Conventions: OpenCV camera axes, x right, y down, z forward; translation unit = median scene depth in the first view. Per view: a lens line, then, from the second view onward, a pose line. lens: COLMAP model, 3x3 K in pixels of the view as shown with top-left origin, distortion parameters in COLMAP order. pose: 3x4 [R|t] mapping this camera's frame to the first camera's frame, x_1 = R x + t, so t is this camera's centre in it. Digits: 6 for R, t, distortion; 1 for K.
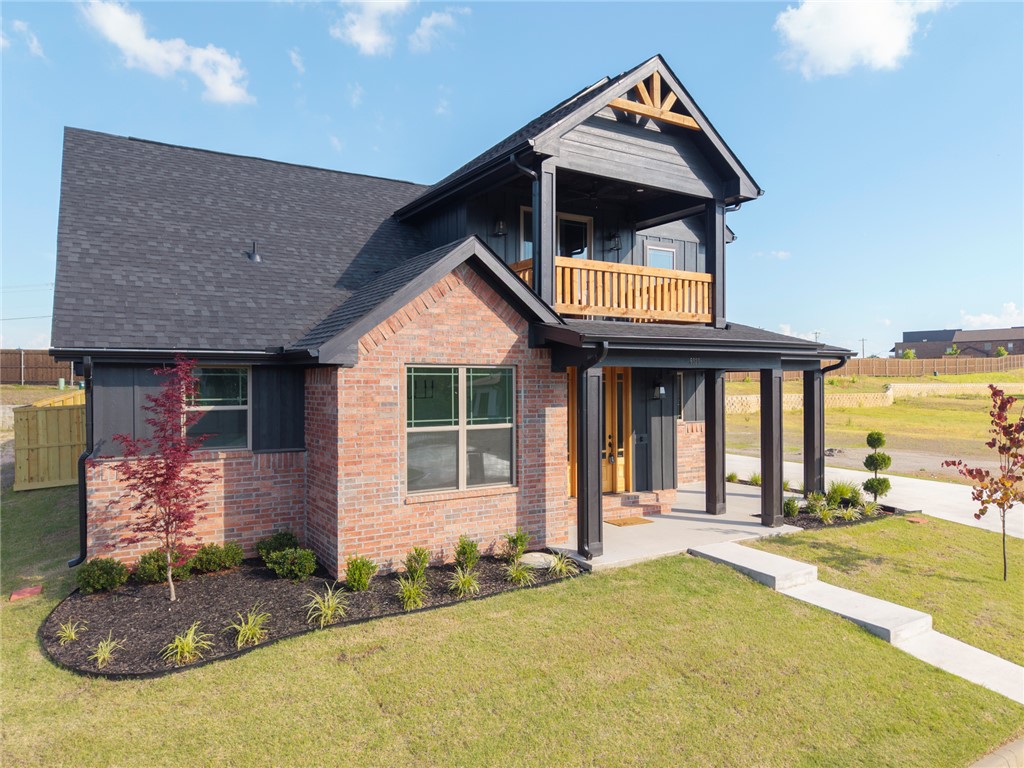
lens RADIAL K [[684.0, 0, 512.0], [0, 684.0, 384.0], [0, 0, 1]] dist [0.062441, -0.081724]
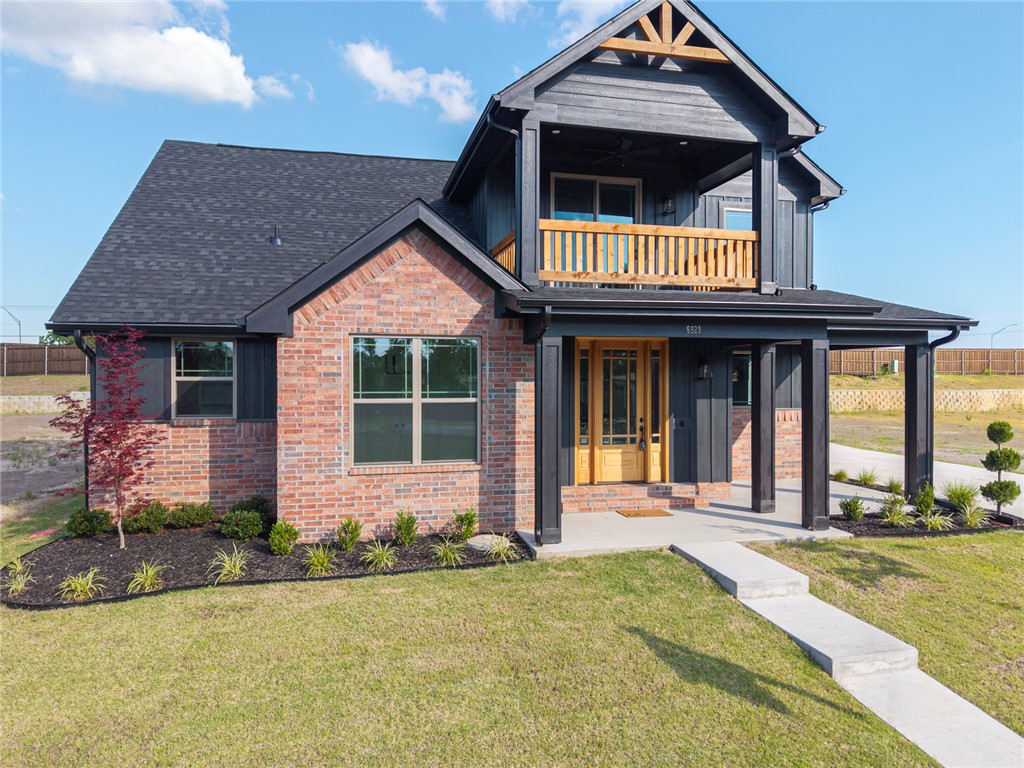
lens RADIAL K [[684.0, 0, 512.0], [0, 684.0, 384.0], [0, 0, 1]] dist [0.062441, -0.081724]
pose [[0.949281, 0.004631, -0.314395, 0.351153], [-0.003093, 0.999981, 0.005392, 0.033885], [0.314414, -0.004146, 0.949277, 0.118068]]
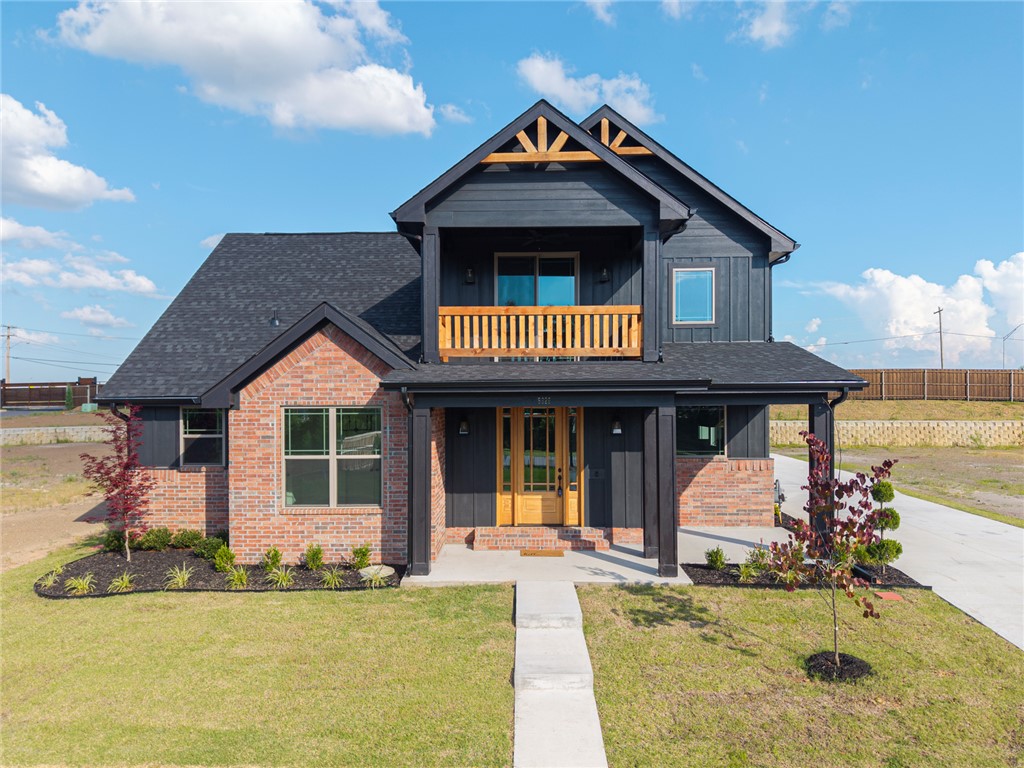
lens RADIAL K [[716.6, 0, 506.3], [0, 716.6, 402.1], [0, 0, 1]] dist [0.067148, -0.101303]
pose [[0.836744, 0.001269, -0.547593, 0.876636], [0.002334, 0.999980, 0.005885, -0.040799], [0.547590, -0.006202, 0.836724, 0.083294]]
